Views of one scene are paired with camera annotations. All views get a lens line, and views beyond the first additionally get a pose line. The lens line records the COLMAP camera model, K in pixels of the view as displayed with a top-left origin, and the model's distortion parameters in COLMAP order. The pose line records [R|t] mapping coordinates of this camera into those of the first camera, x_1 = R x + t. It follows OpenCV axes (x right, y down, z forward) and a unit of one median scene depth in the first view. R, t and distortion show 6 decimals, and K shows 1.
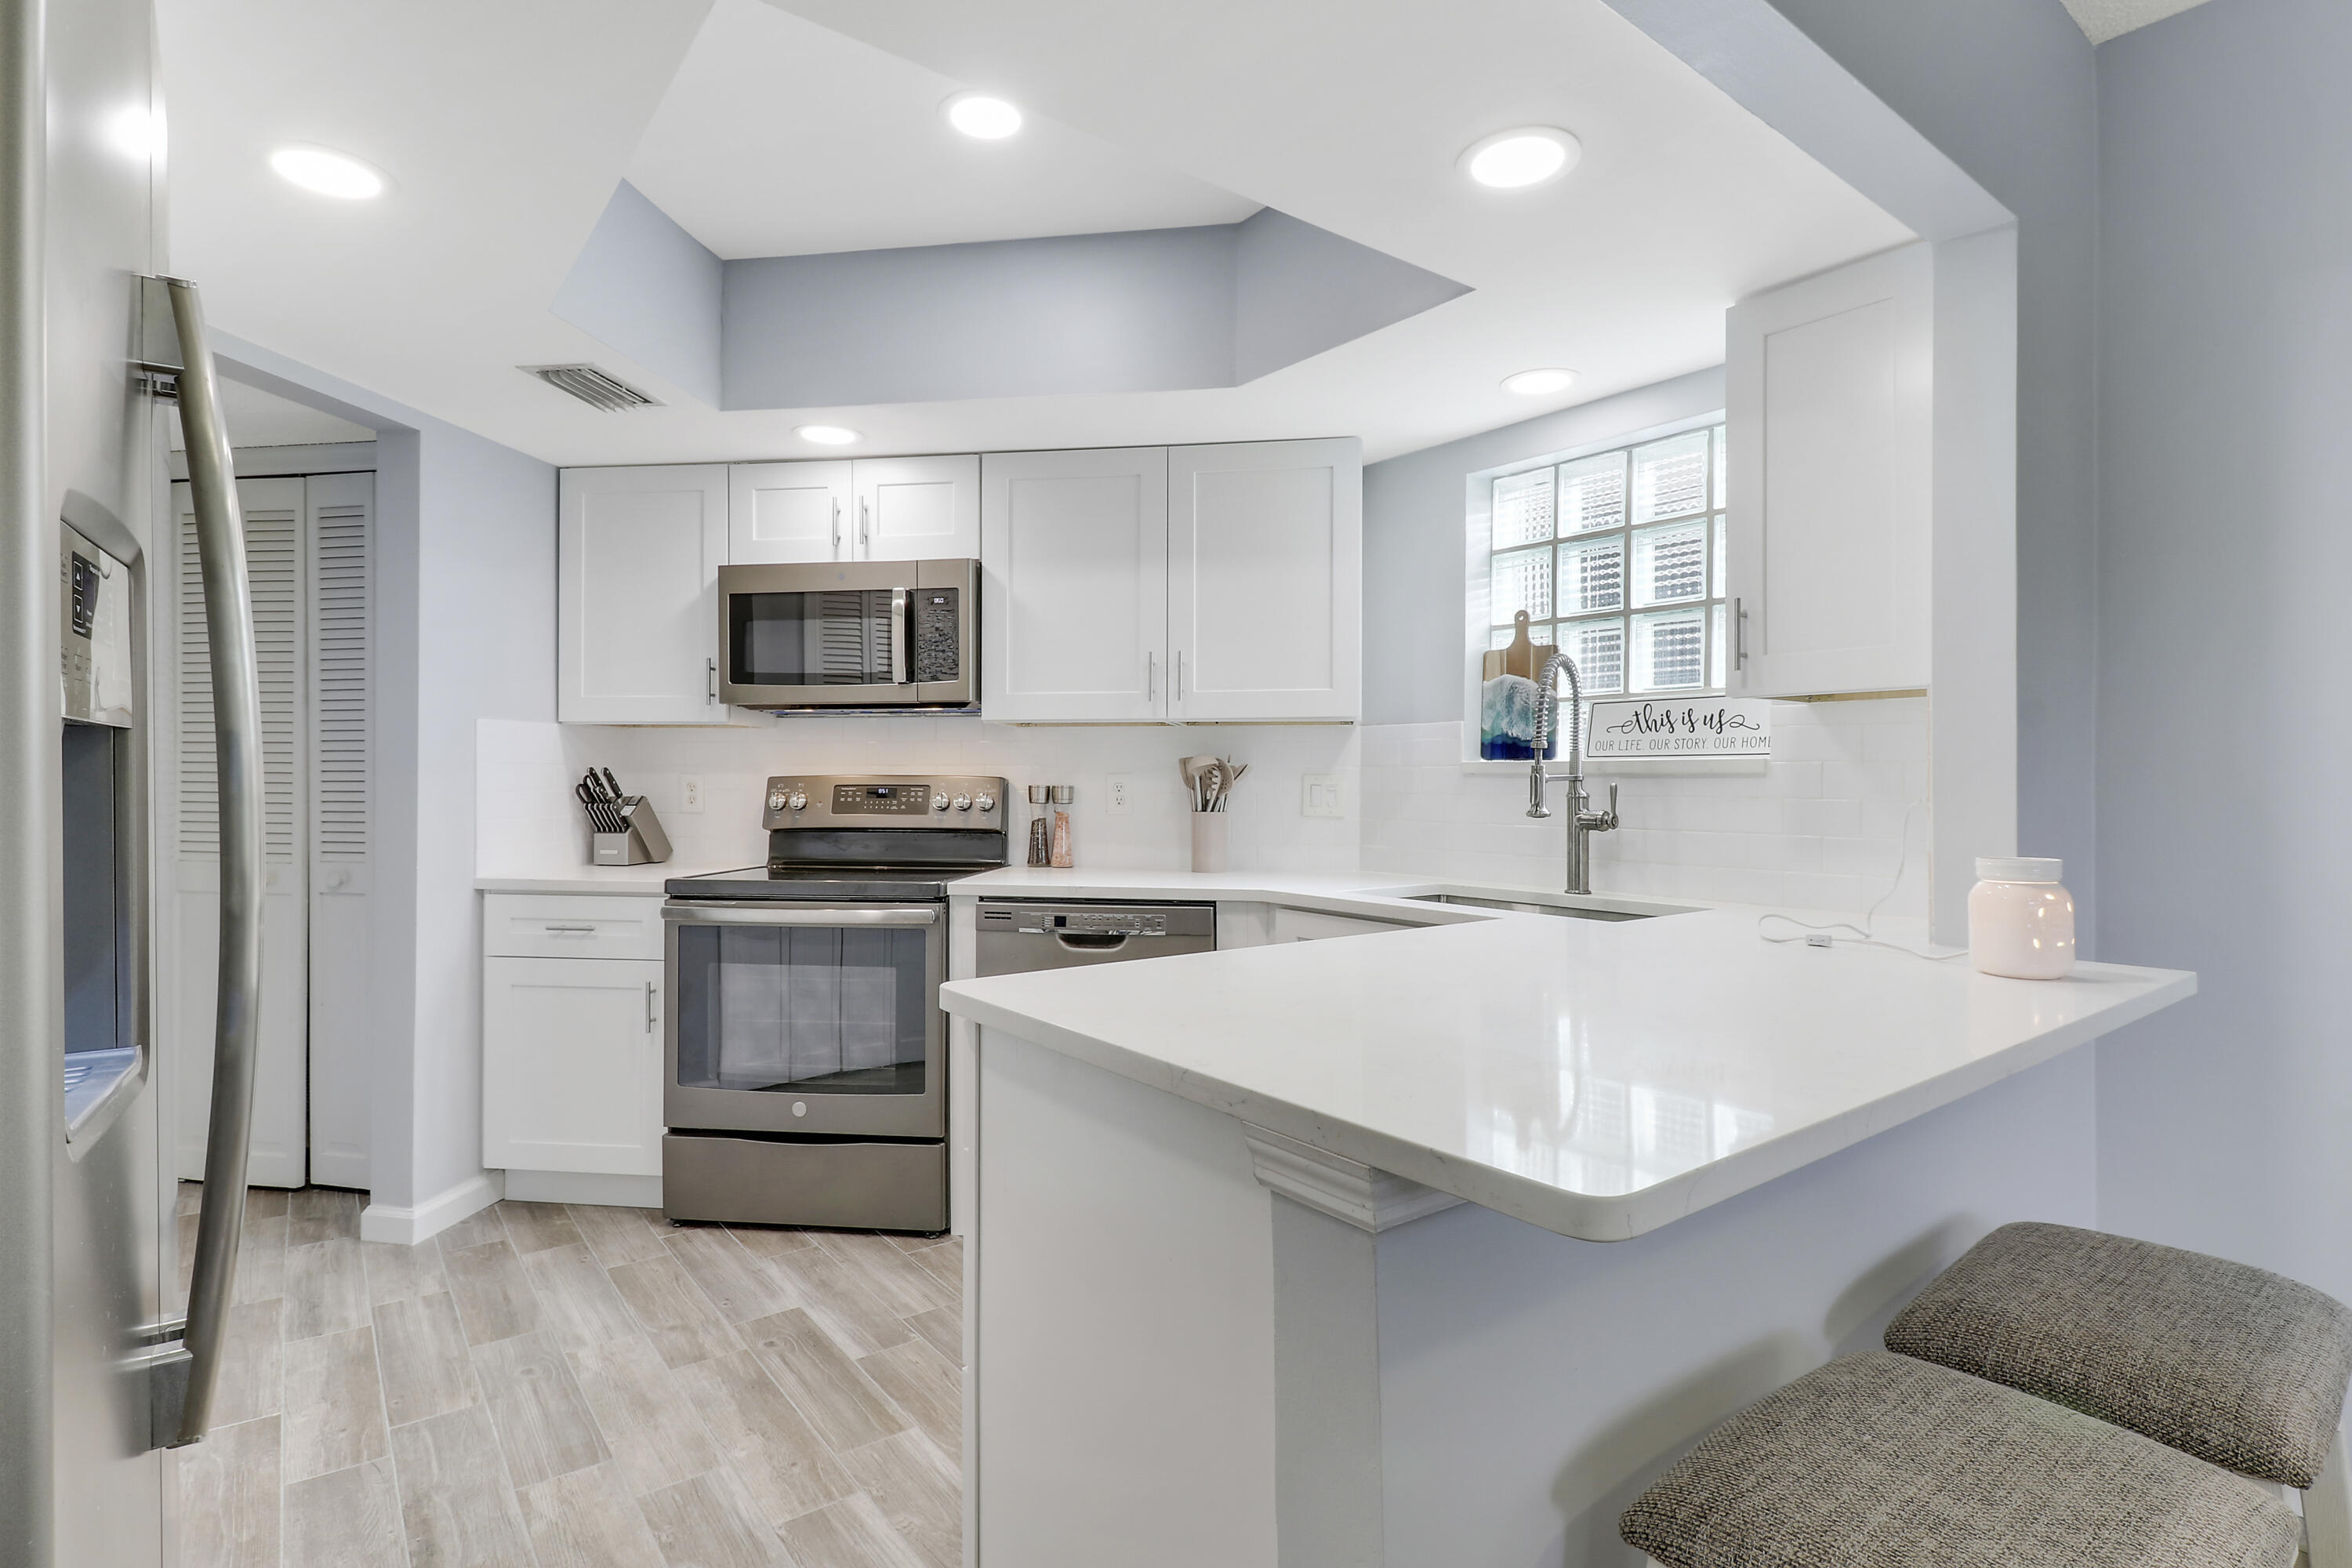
lens RADIAL K [[1153.9, 0, 1149.0], [0, 1153.9, 783.0], [0, 0, 1]] dist [0.020965, 0.000114]
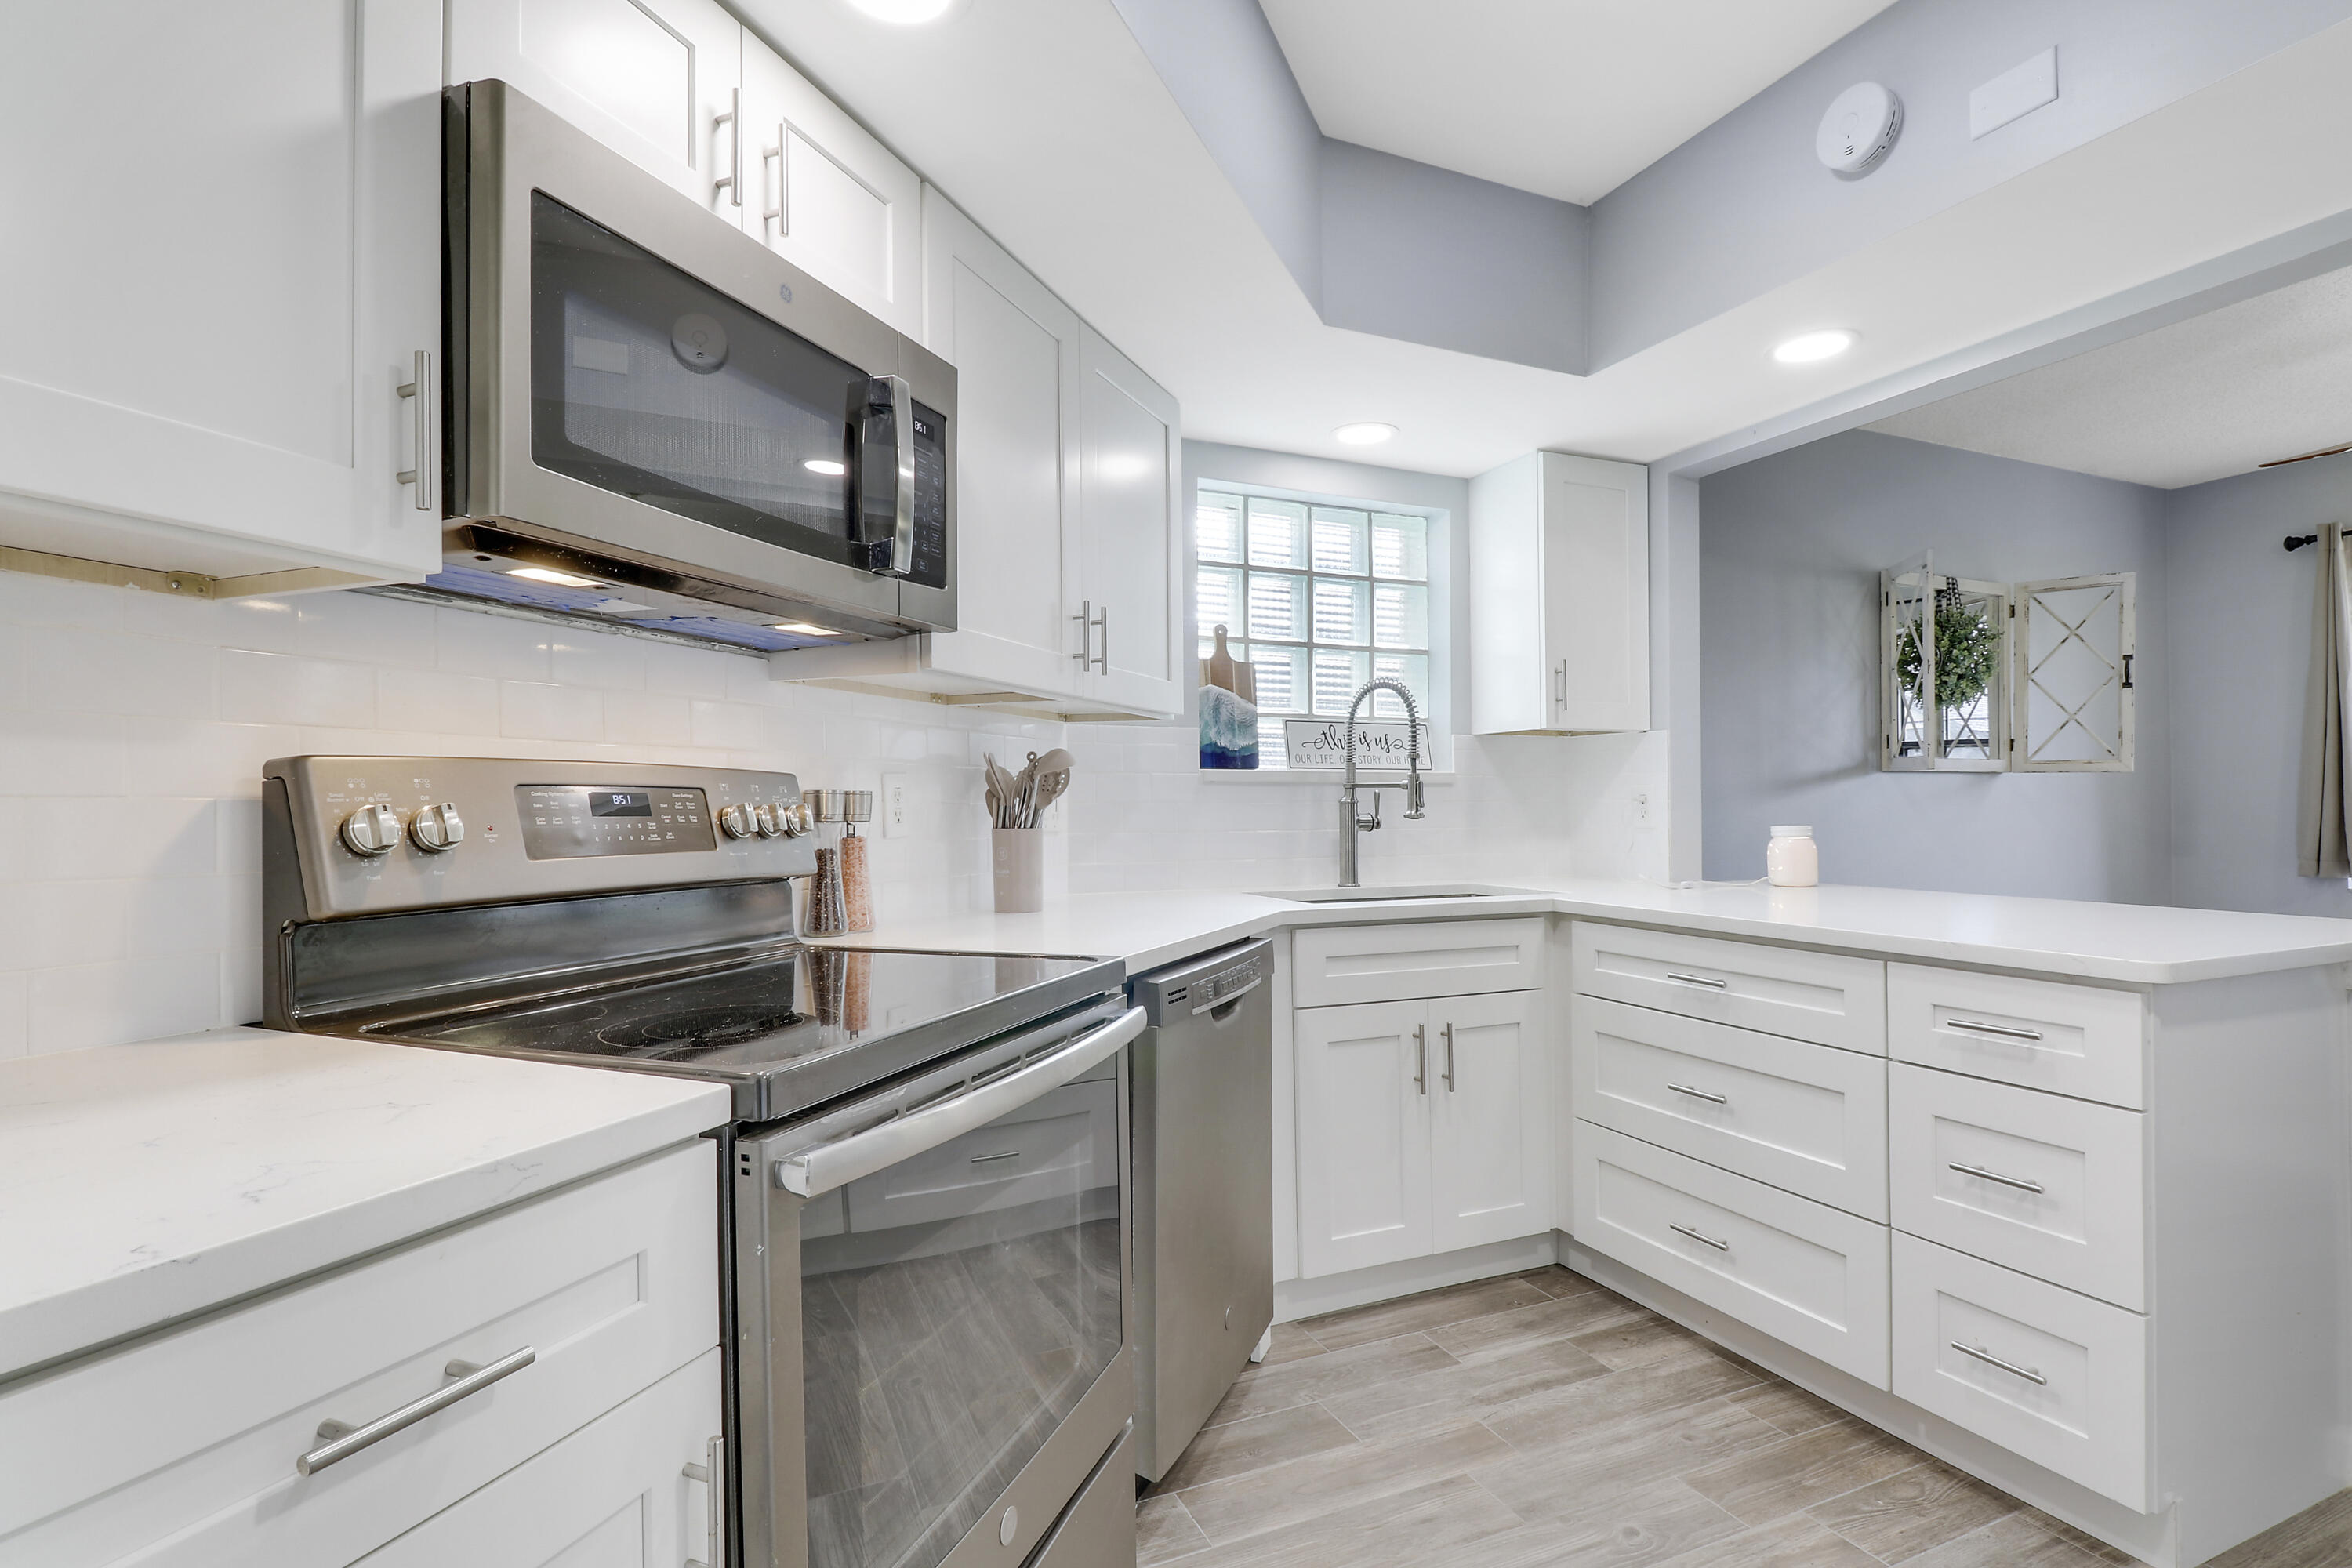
lens RADIAL K [[1152.9, 0, 1183.2], [0, 1152.9, 801.4], [0, 0, 1]] dist [-0.001005, -0.000210]
pose [[0.208182, 0.002245, 0.978087, -0.669077], [0.008292, 0.999957, -0.004060, 0.012183], [-0.978055, 0.008955, 0.208155, 0.793260]]
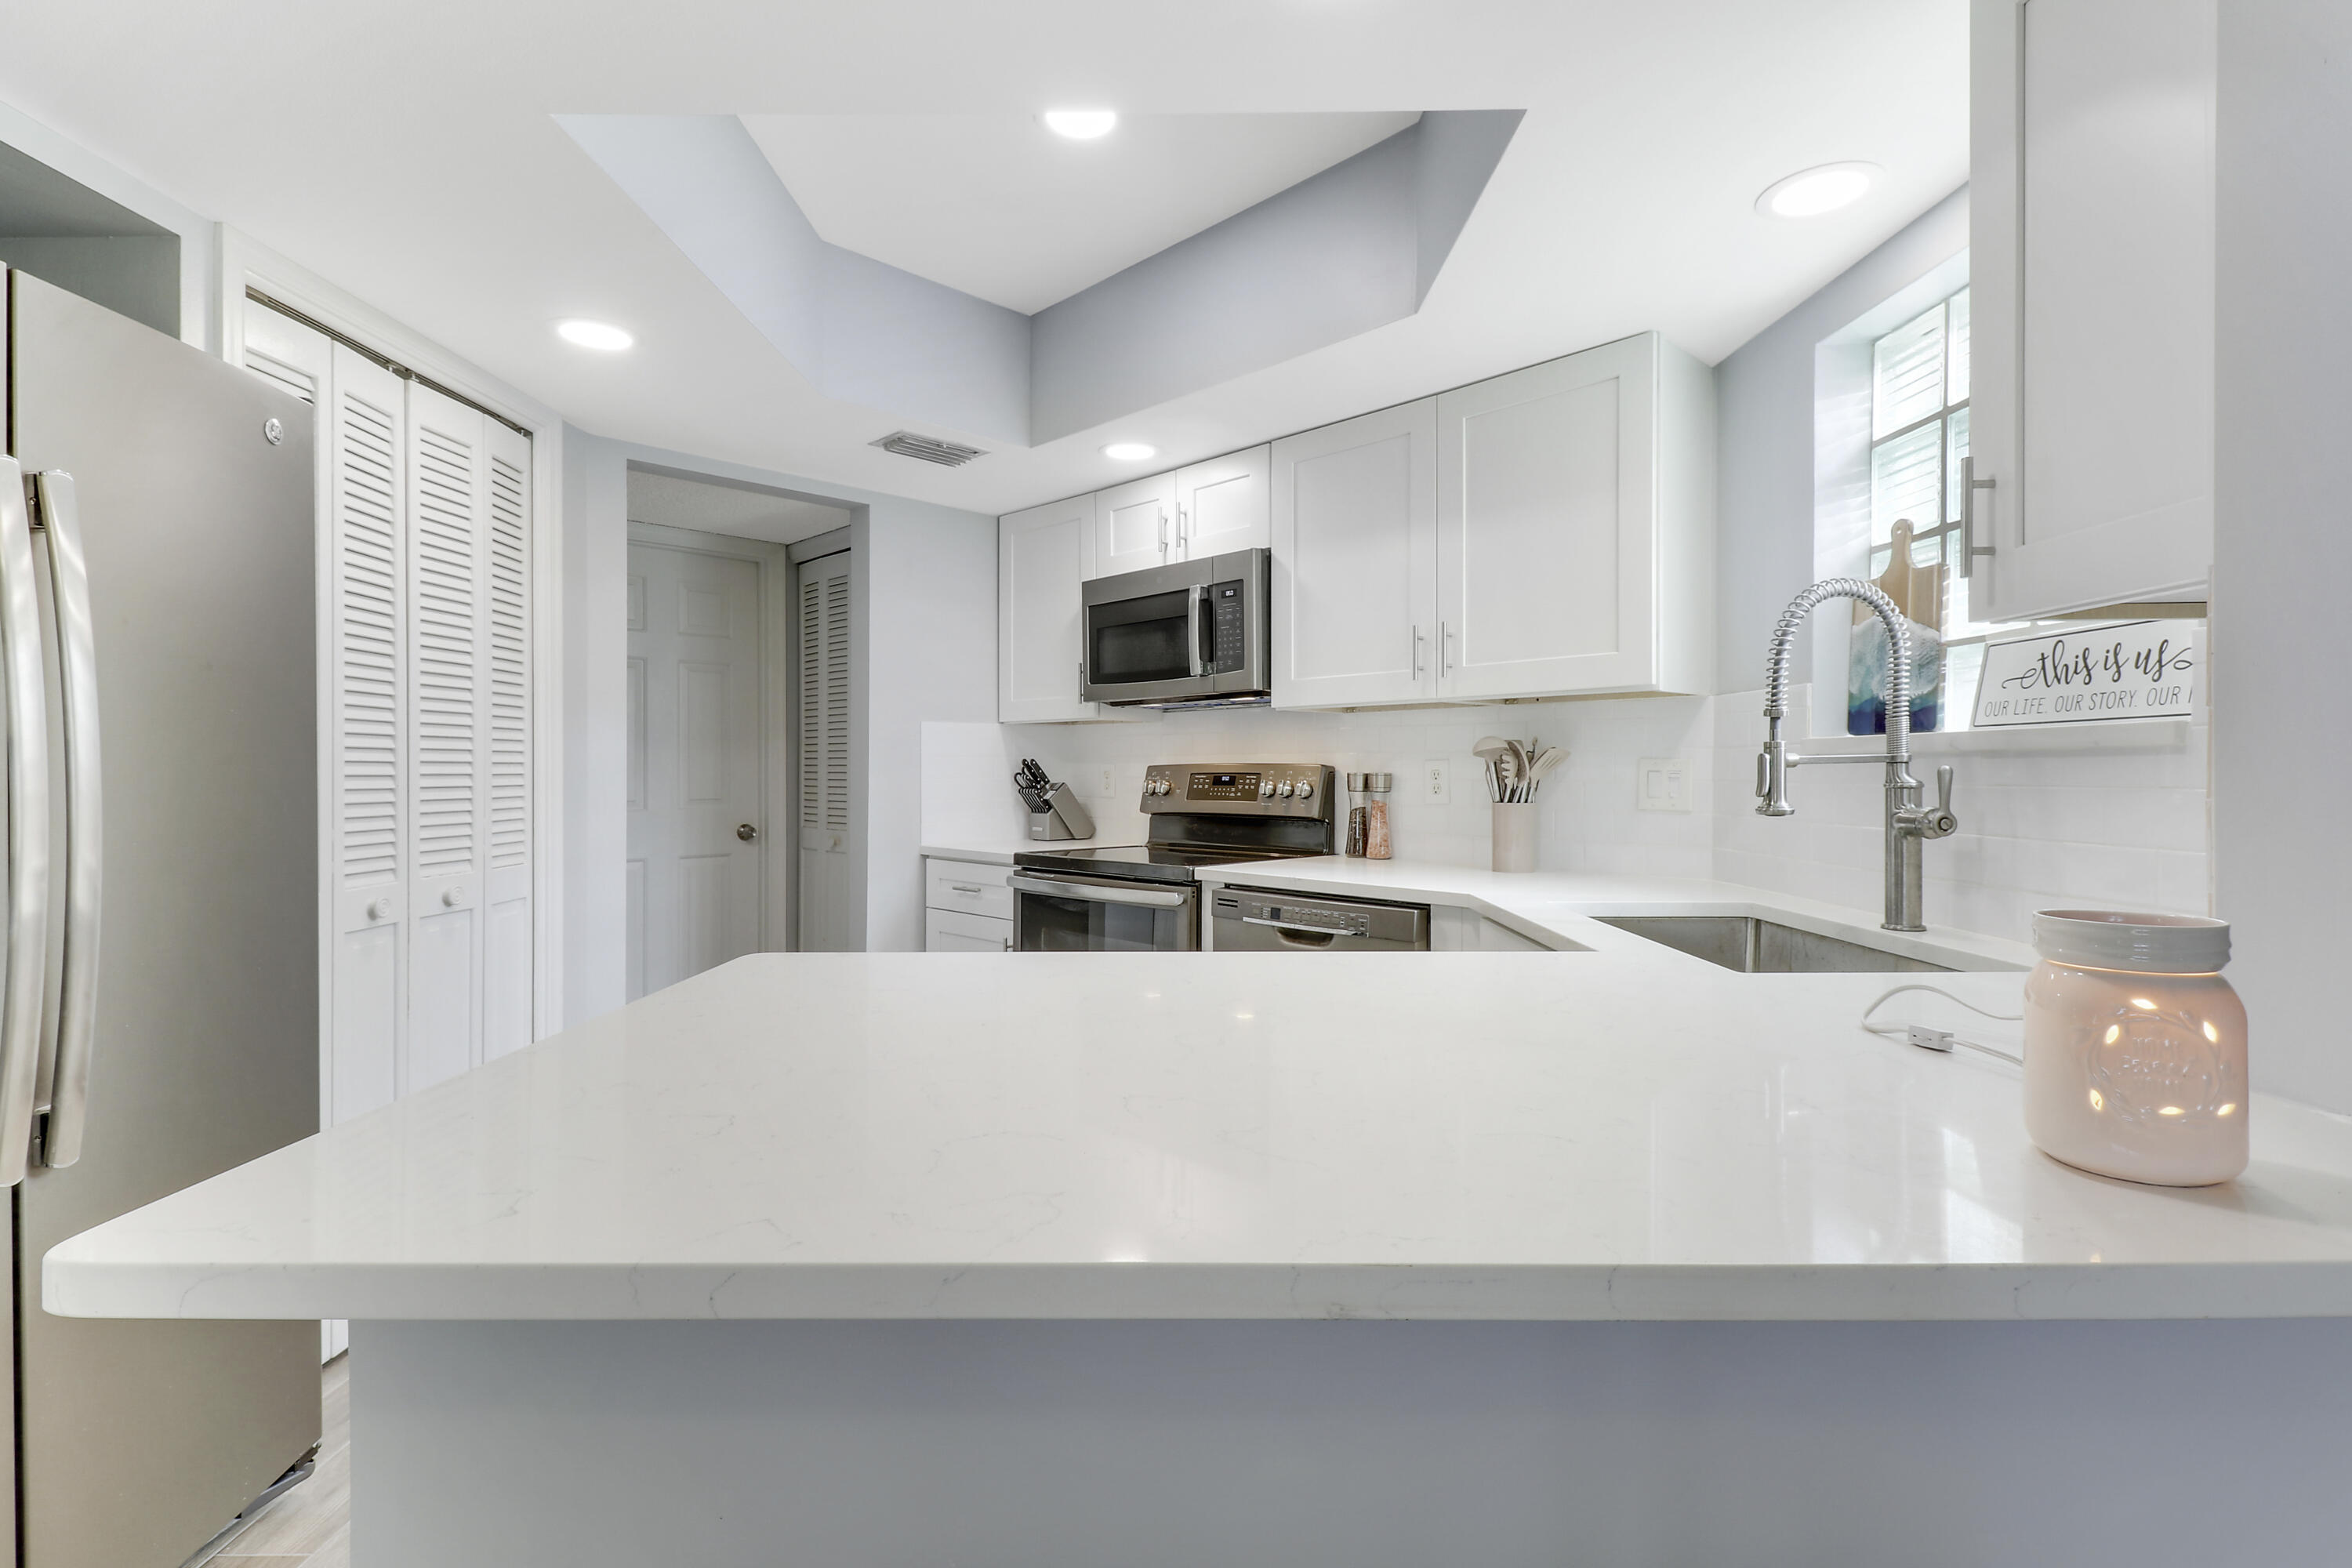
lens RADIAL K [[1075.1, 0, 1162.3], [0, 1075.1, 777.9], [0, 0, 1]] dist [0.010133, -0.000190]
pose [[0.800649, 0.000731, -0.599134, 0.345114], [0.000799, 0.999997, 0.002287, 0.004513], [0.599133, -0.002310, 0.800646, 0.204011]]
